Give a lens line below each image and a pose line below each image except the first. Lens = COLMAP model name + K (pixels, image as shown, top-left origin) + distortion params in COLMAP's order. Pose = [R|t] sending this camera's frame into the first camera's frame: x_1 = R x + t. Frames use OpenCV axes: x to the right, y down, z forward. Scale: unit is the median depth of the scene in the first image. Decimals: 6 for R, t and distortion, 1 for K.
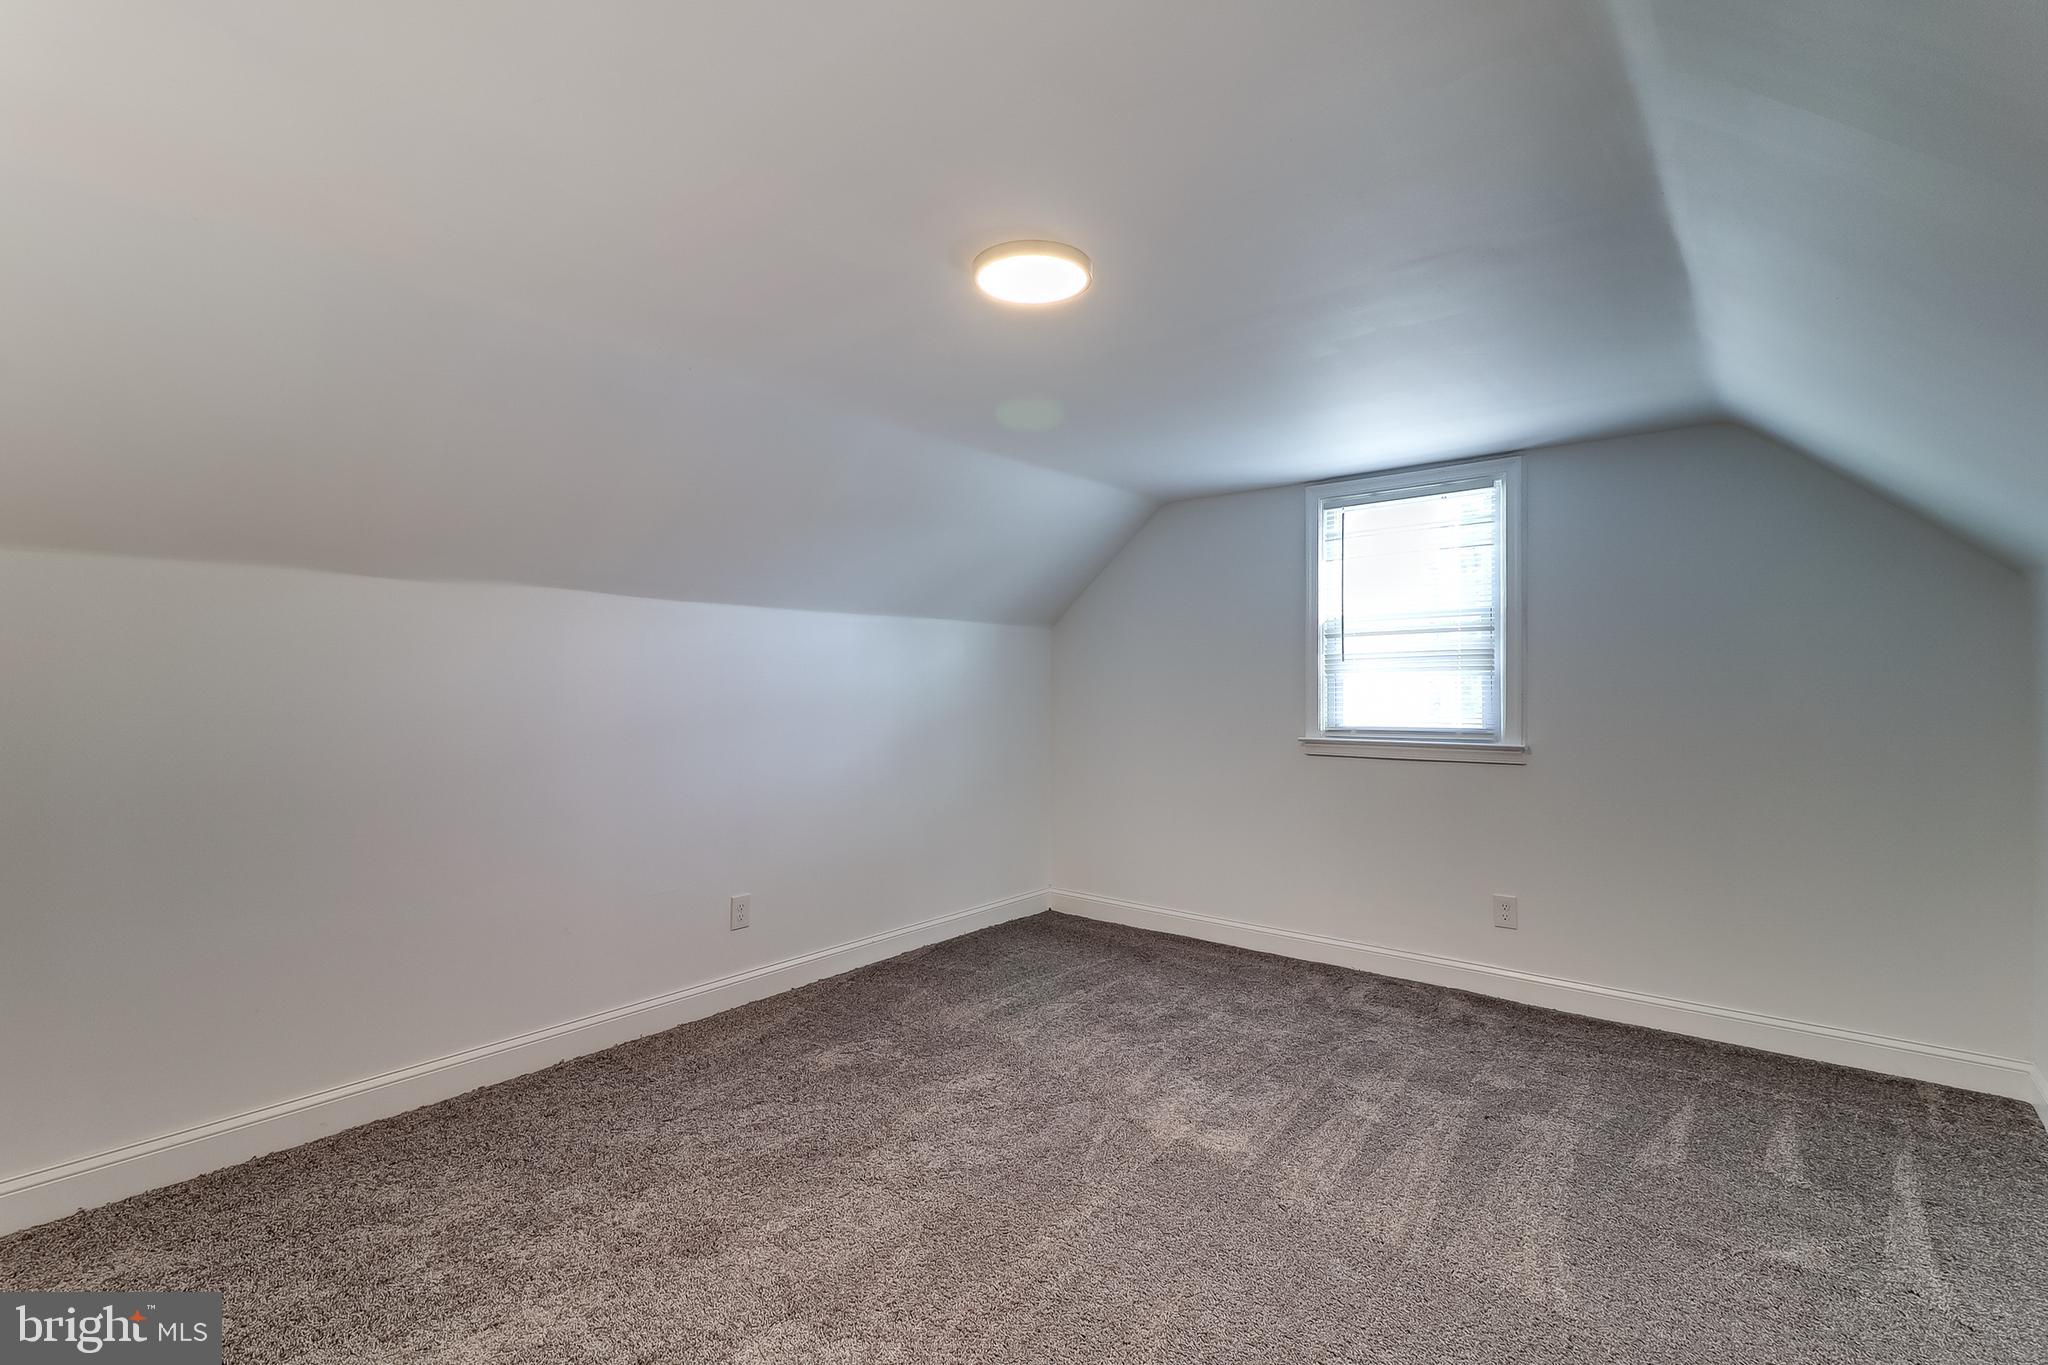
lens RADIAL K [[948.2, 0, 1027.8], [0, 948.2, 679.6], [0, 0, 1]] dist [0.018755, -0.008623]
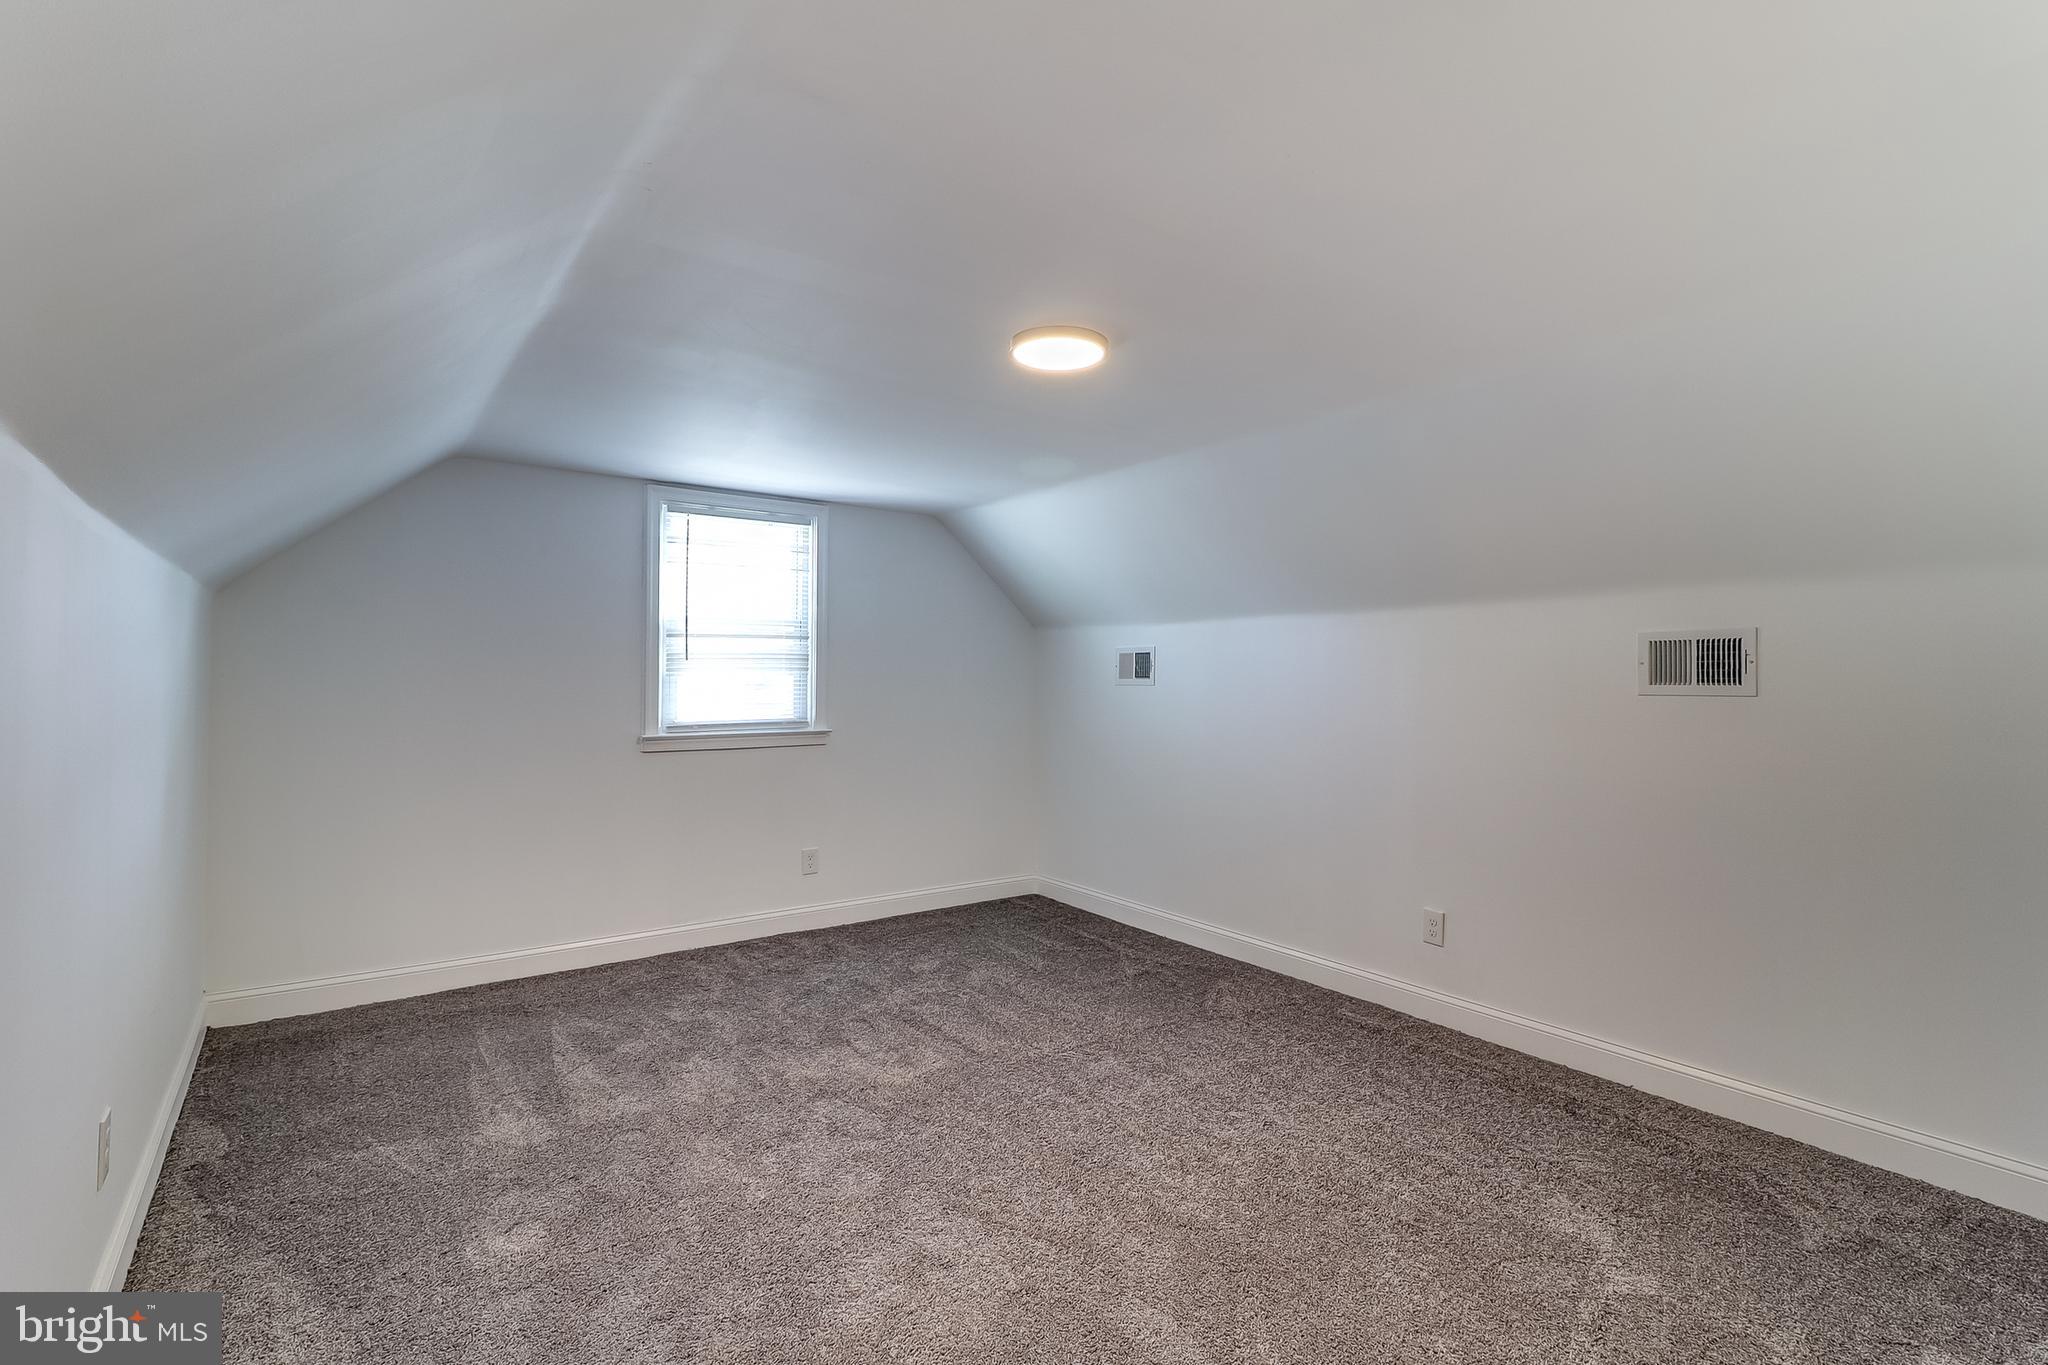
lens RADIAL K [[948.2, 0, 1039.7], [0, 948.2, 680.3], [0, 0, 1]] dist [0.018755, -0.008623]
pose [[0.235520, 0.000371, 0.971869, -0.615900], [-0.009512, 0.999953, 0.001924, -0.002980], [-0.971823, -0.009698, 0.235513, 0.382476]]
